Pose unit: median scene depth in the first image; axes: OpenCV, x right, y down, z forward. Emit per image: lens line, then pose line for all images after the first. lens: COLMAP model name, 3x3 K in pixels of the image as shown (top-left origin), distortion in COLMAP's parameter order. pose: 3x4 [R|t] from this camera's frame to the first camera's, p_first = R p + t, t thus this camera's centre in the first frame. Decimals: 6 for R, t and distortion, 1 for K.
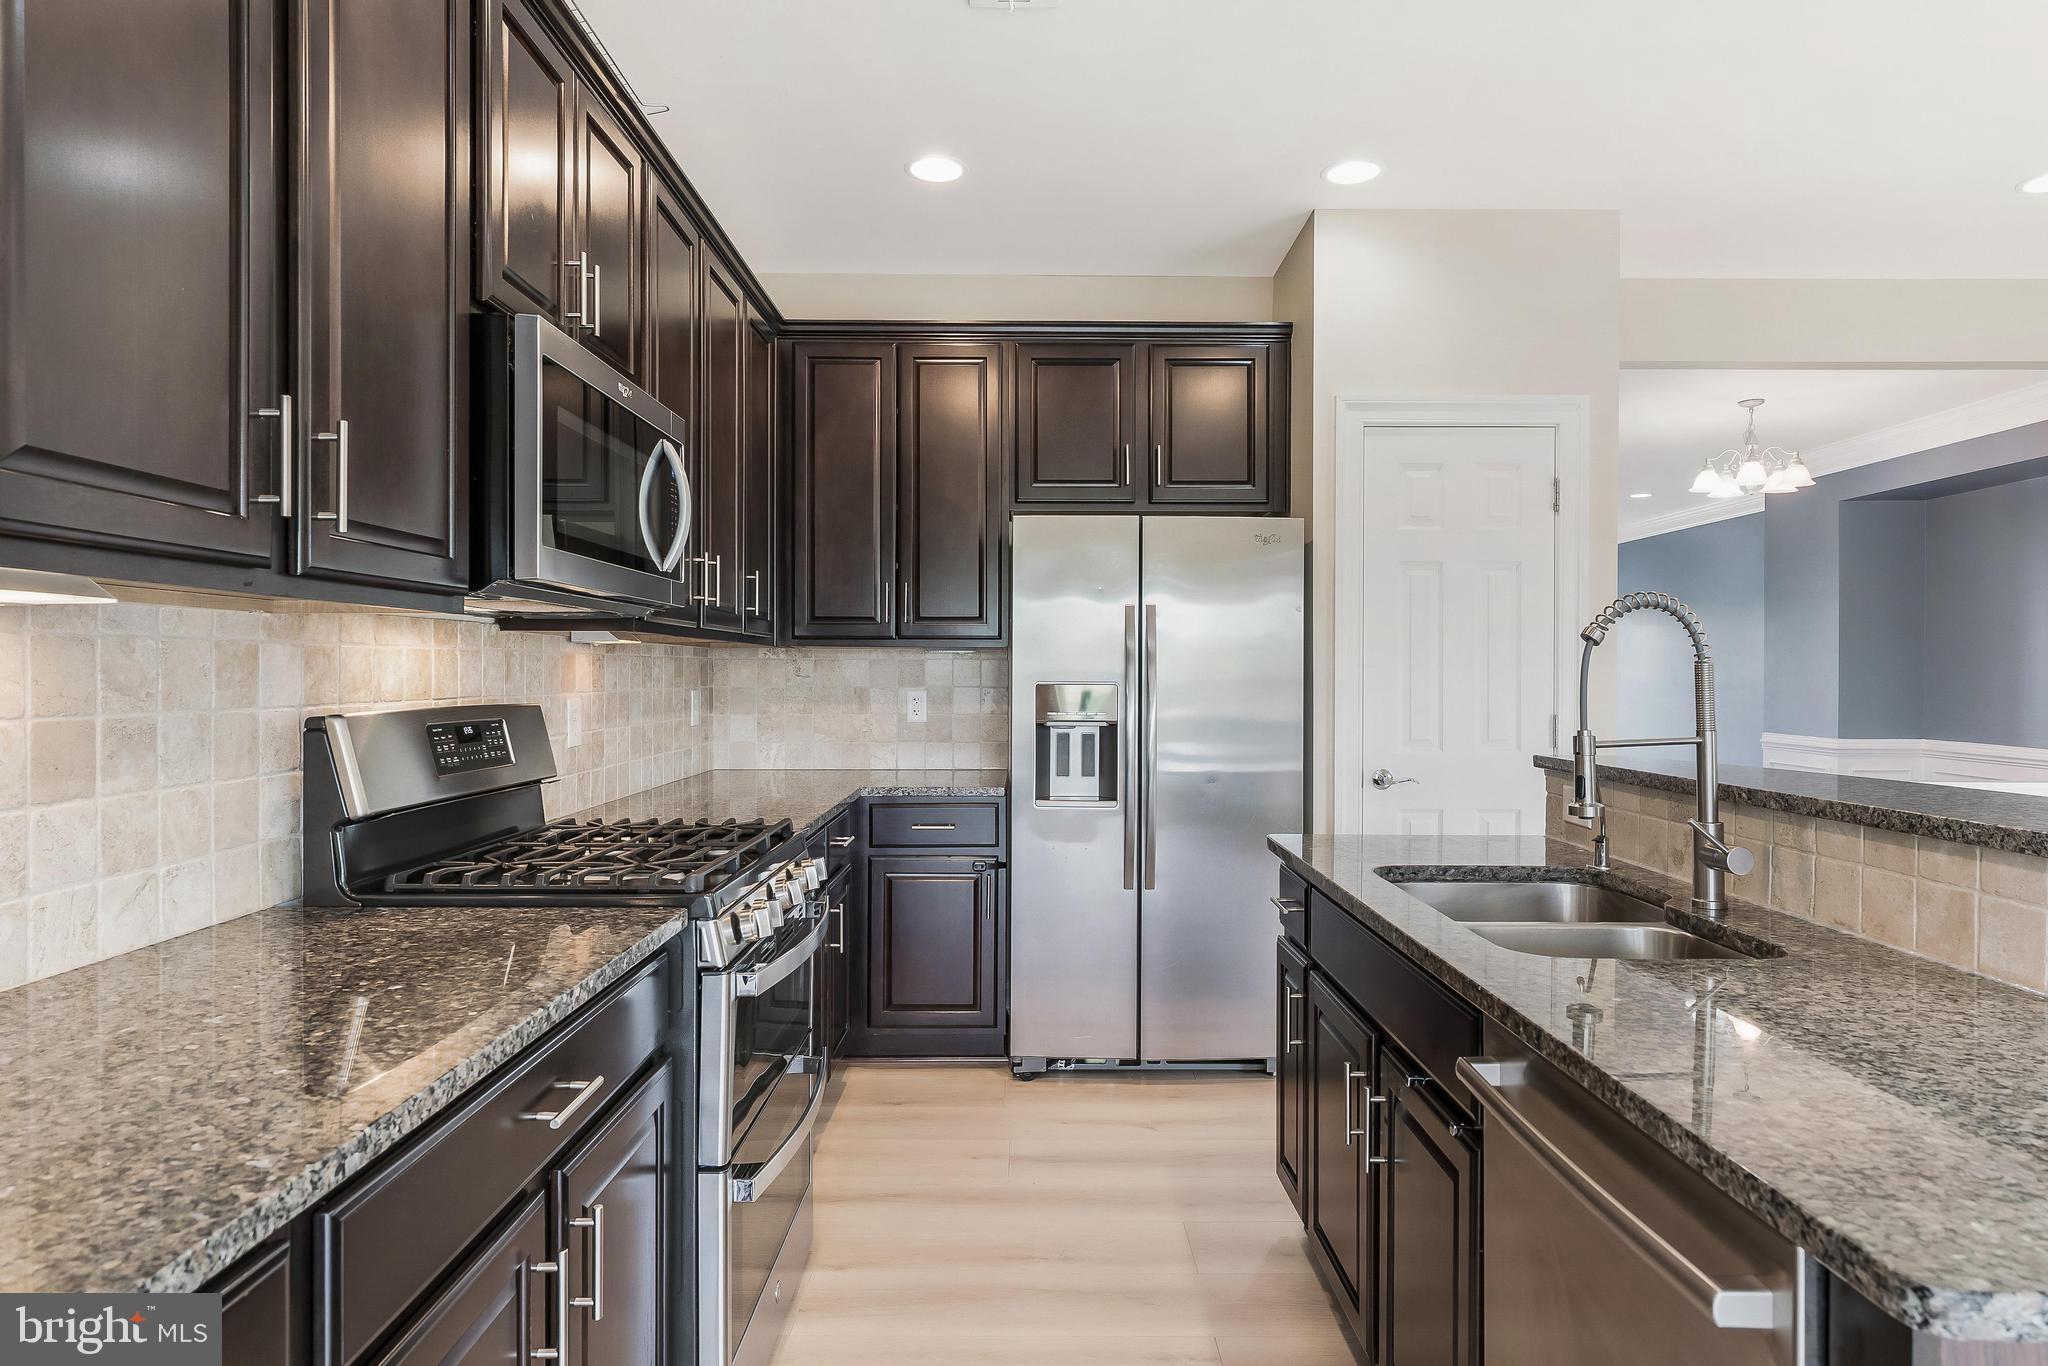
lens RADIAL K [[1168.8, 0, 1024.0], [0, 1168.8, 683.0], [0, 0, 1]] dist [0.000081, -0.000028]
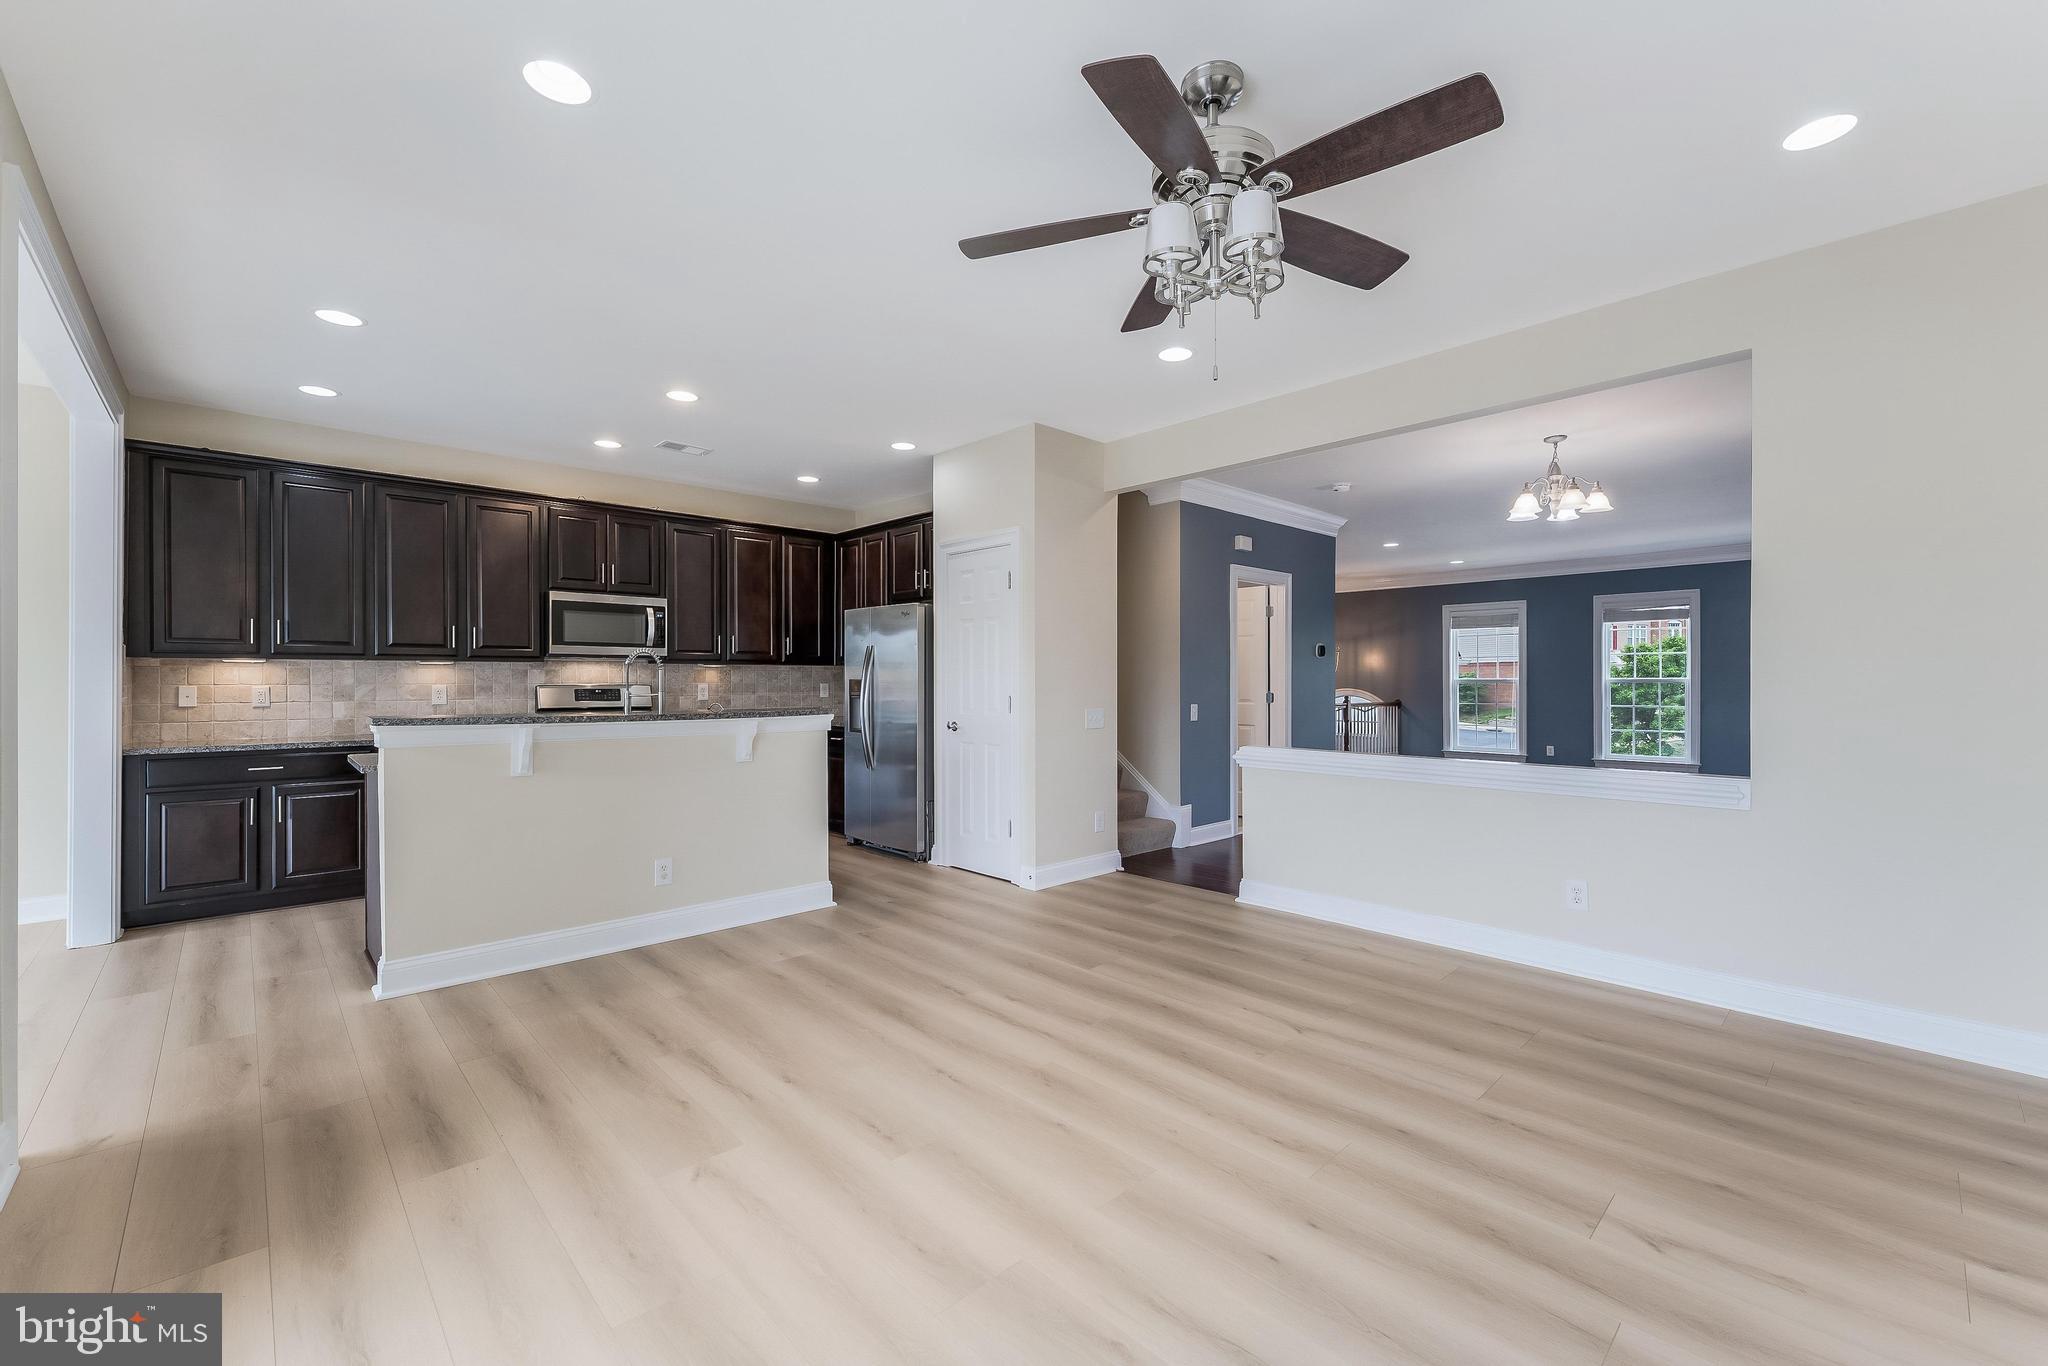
lens RADIAL K [[830.3, 0, 1024.0], [0, 830.3, 683.0], [0, 0, 1]] dist [0.001046, 0.000035]
pose [[0.688482, -0.001837, -0.725252, 1.460643], [-0.002781, 0.999983, -0.005173, 0.014302], [0.725249, 0.005578, 0.688465, 0.086895]]
